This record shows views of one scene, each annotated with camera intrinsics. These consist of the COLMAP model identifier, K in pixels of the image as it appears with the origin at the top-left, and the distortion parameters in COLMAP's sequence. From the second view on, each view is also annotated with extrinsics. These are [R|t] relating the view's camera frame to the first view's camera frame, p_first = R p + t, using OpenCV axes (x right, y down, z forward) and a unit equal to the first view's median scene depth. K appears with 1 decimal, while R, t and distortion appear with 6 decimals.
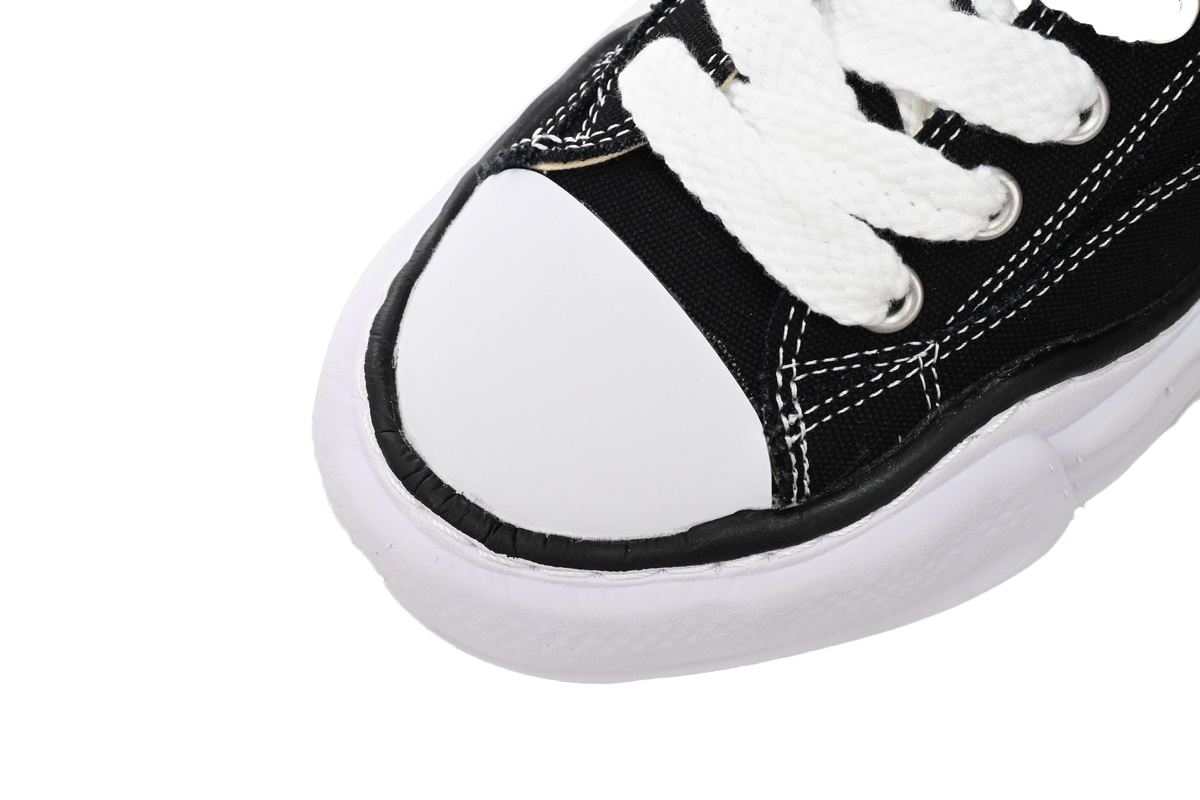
lens RADIAL K [[2108.7, 0, 600.0], [0, 2108.7, 400.0], [0, 0, 1]] dist [-0.001101, -0.134507]
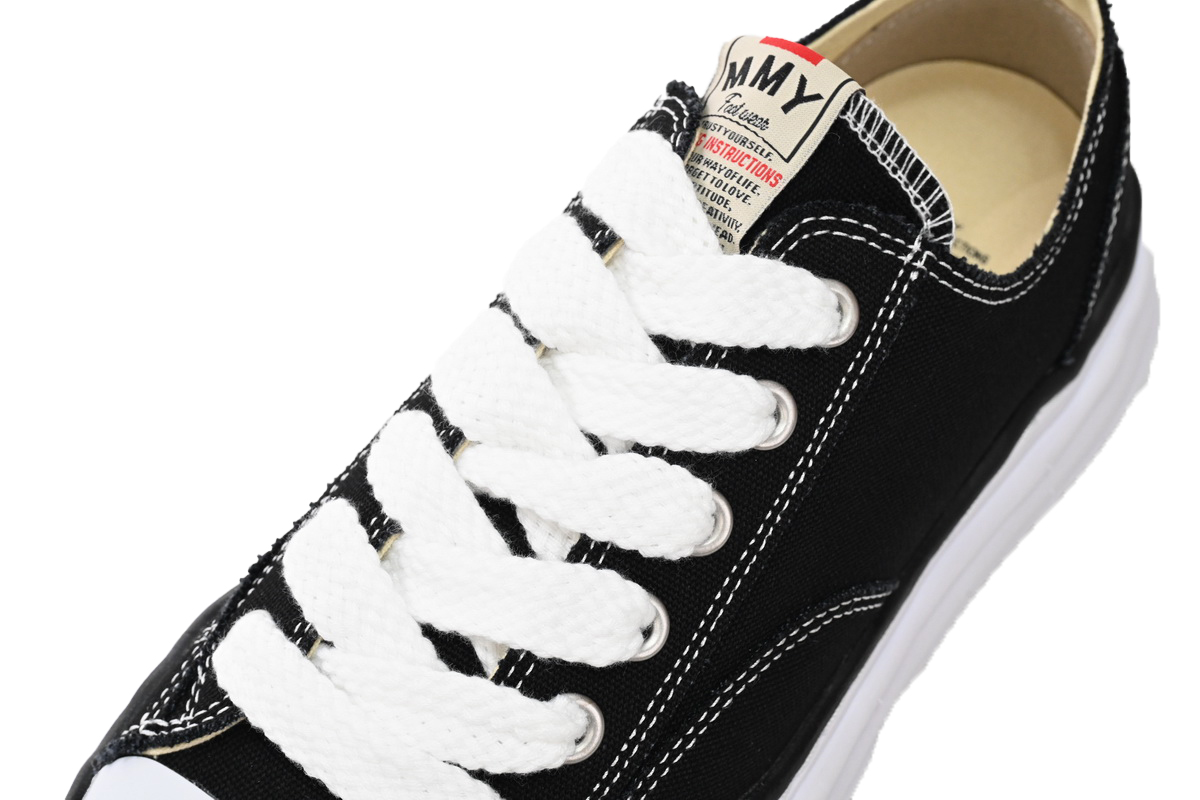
lens RADIAL K [[2108.7, 0, 600.0], [0, 2108.7, 400.0], [0, 0, 1]] dist [-0.001101, -0.134507]
pose [[0.980336, -0.140510, 0.138558, 0.073389], [0.165492, 0.967851, -0.189412, -0.049355], [-0.107490, 0.208617, 0.972072, -0.061465]]
